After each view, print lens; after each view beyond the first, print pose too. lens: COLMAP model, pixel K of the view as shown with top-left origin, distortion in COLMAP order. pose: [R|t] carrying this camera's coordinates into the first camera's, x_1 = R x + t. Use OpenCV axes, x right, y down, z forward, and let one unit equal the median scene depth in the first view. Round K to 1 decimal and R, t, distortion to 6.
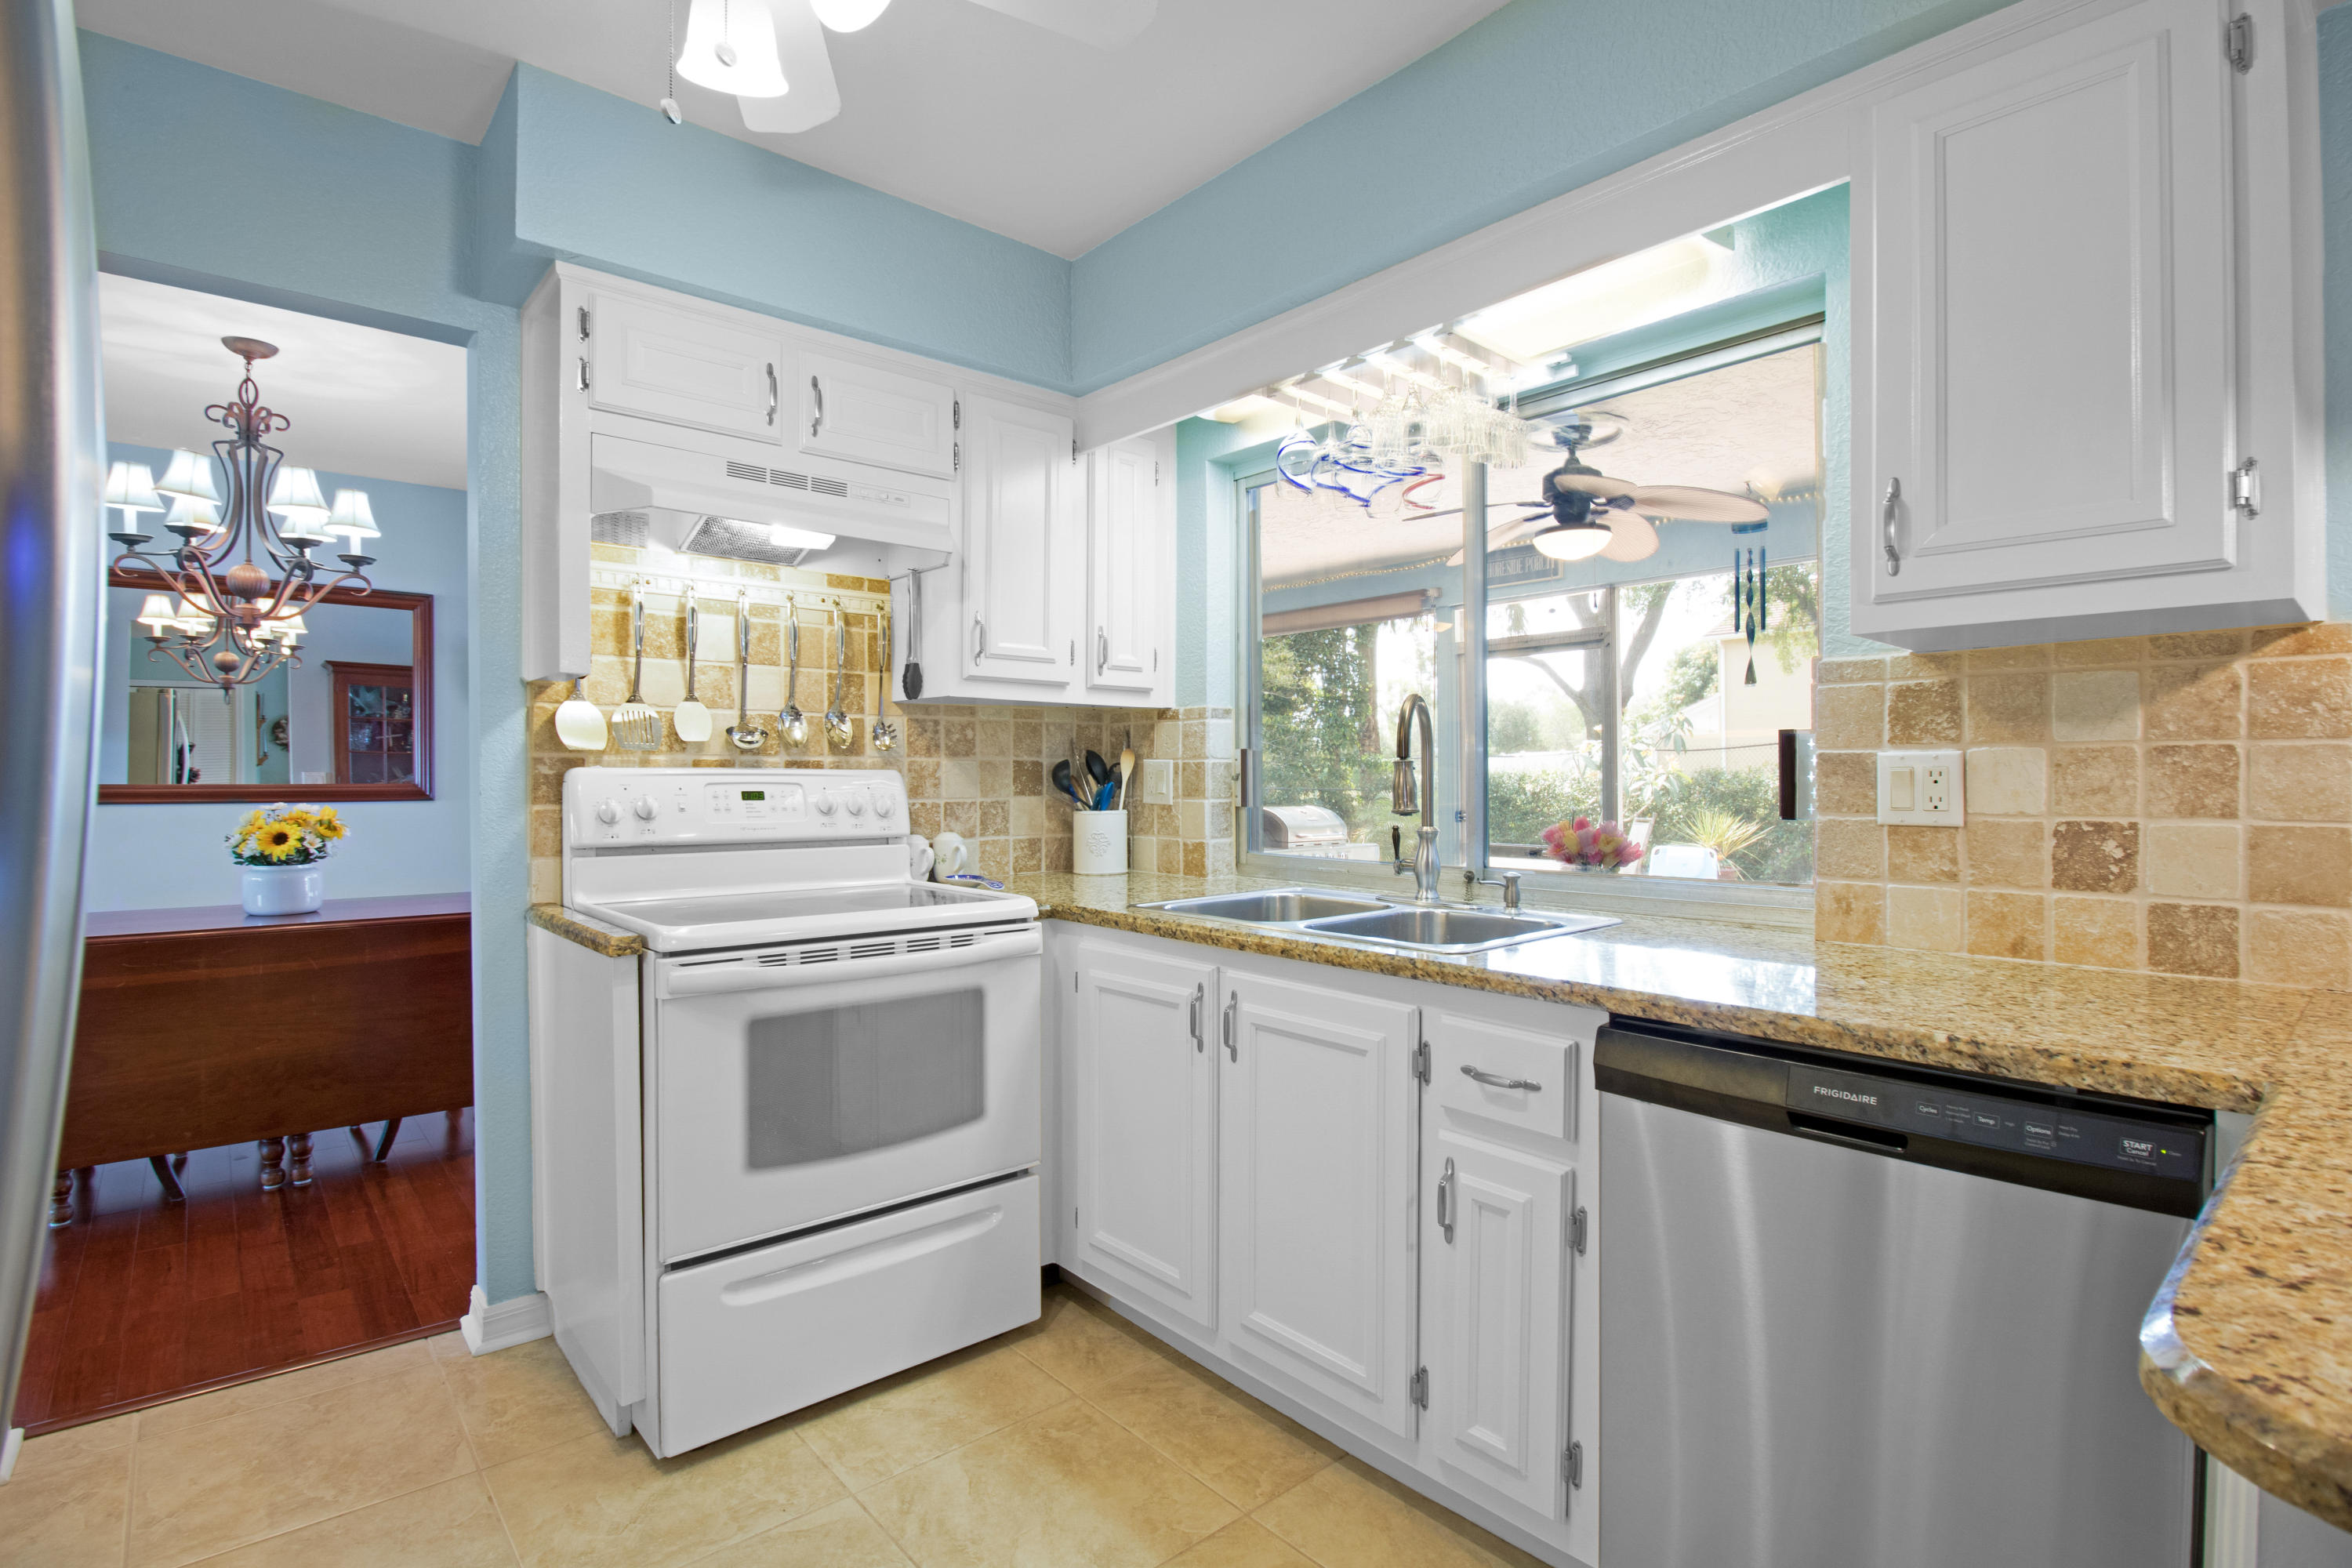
lens RADIAL K [[1103.3, 0, 1169.6], [0, 1103.3, 790.3], [0, 0, 1]] dist [0.002149, -0.013716]
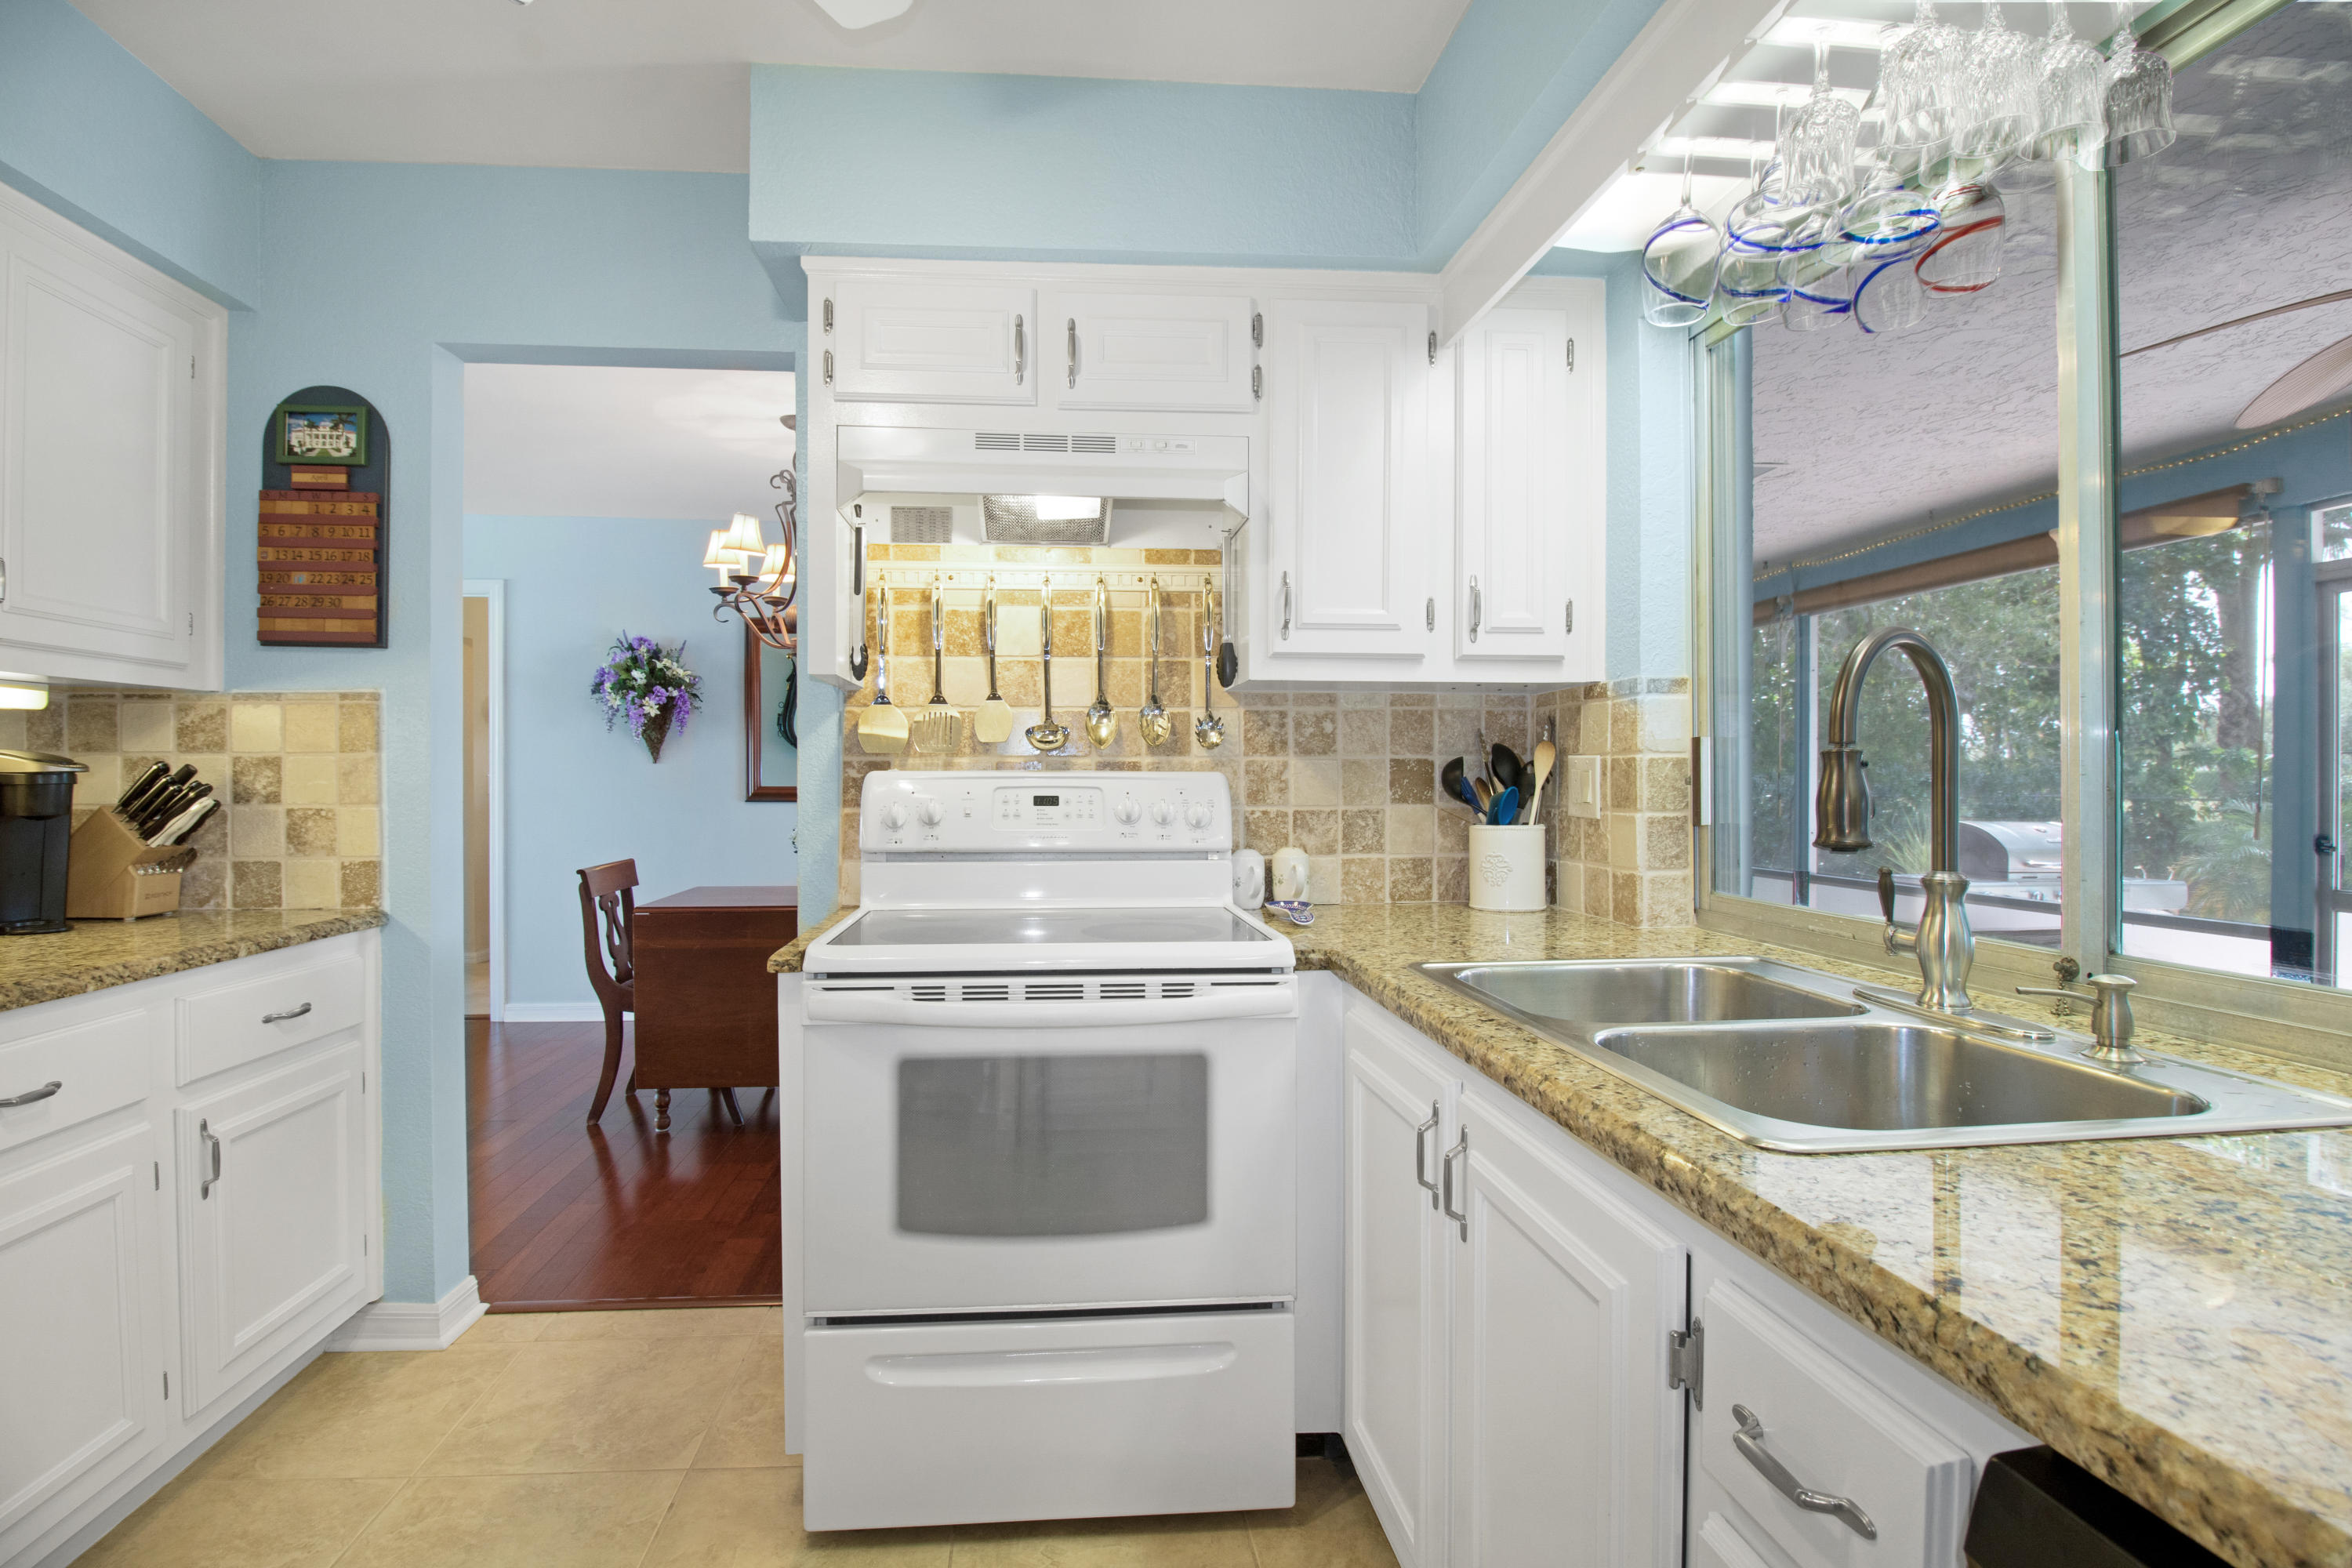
lens RADIAL K [[1103.3, 0, 1128.5], [0, 1103.3, 787.4], [0, 0, 1]] dist [0.002149, -0.013716]
pose [[0.807815, 0.002703, -0.589430, 0.231555], [-0.006120, 0.999974, -0.003802, -0.003582], [0.589404, 0.006679, 0.807811, 0.334437]]
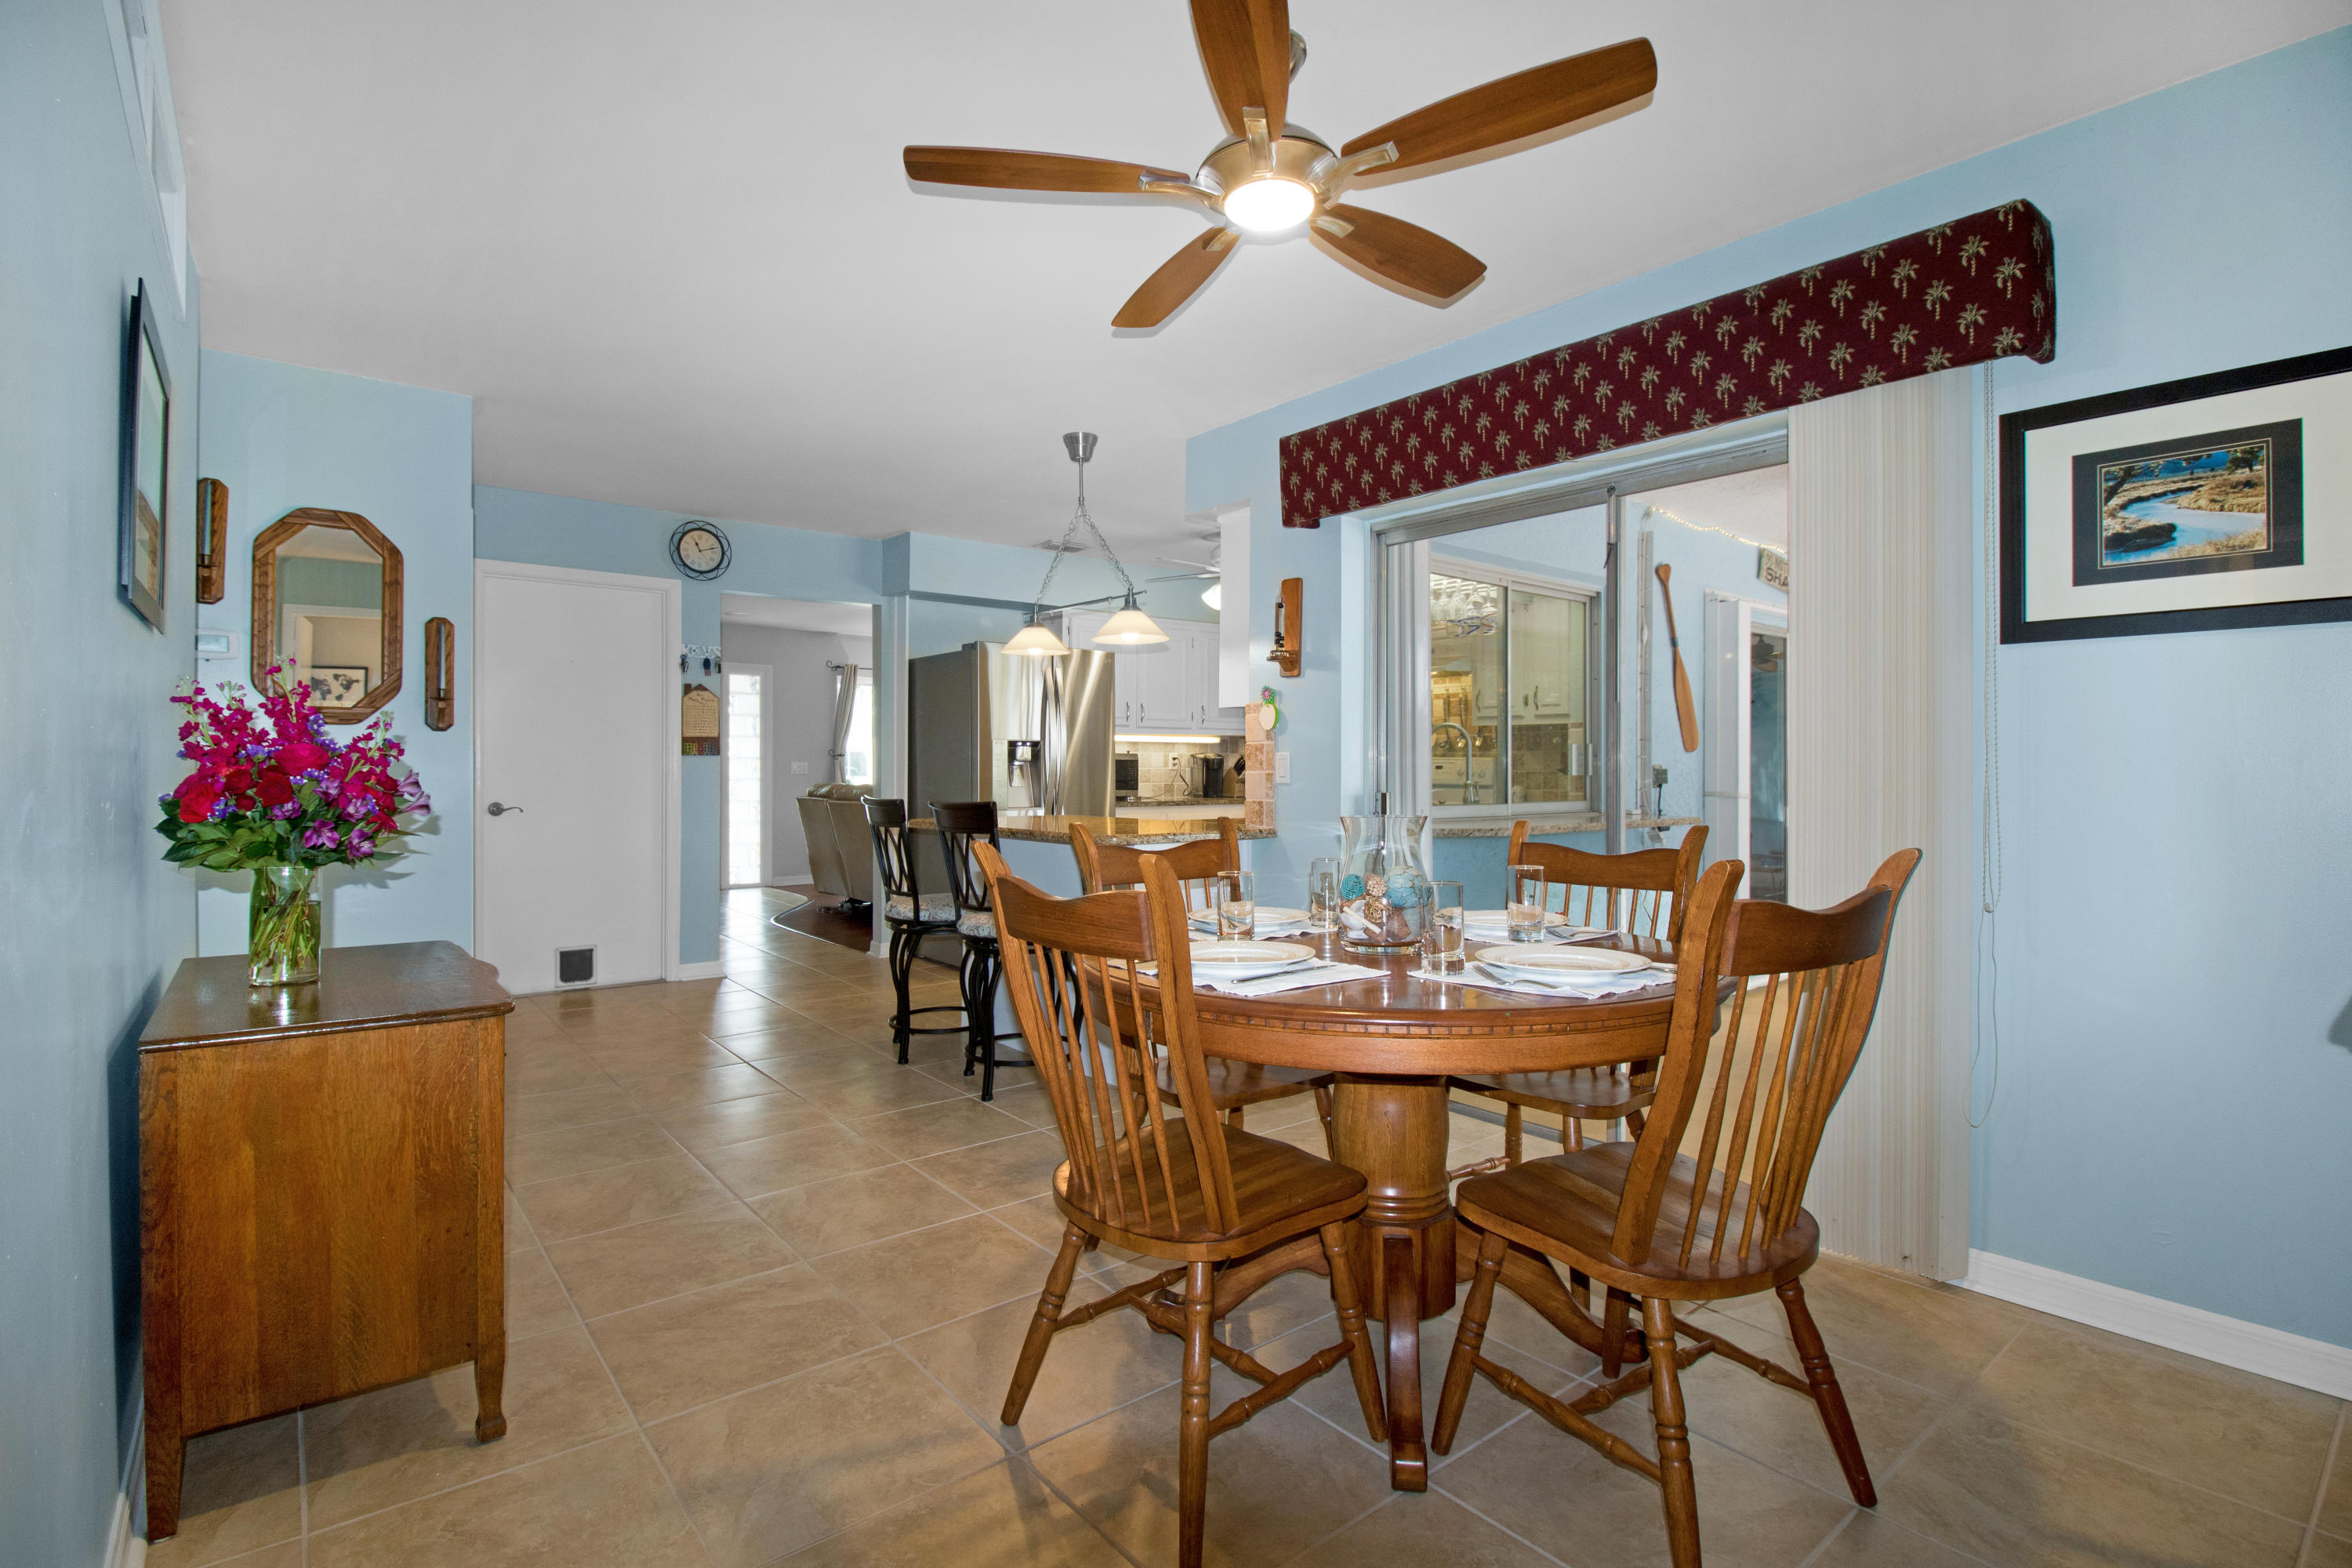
lens RADIAL K [[1103.3, 0, 1185.4], [0, 1103.3, 773.8], [0, 0, 1]] dist [0.002149, -0.013716]
pose [[-0.026230, 0.003129, -0.999651, 2.518583], [-0.012736, 0.999913, 0.003464, 0.023427], [0.999575, 0.012822, -0.026188, 0.514310]]
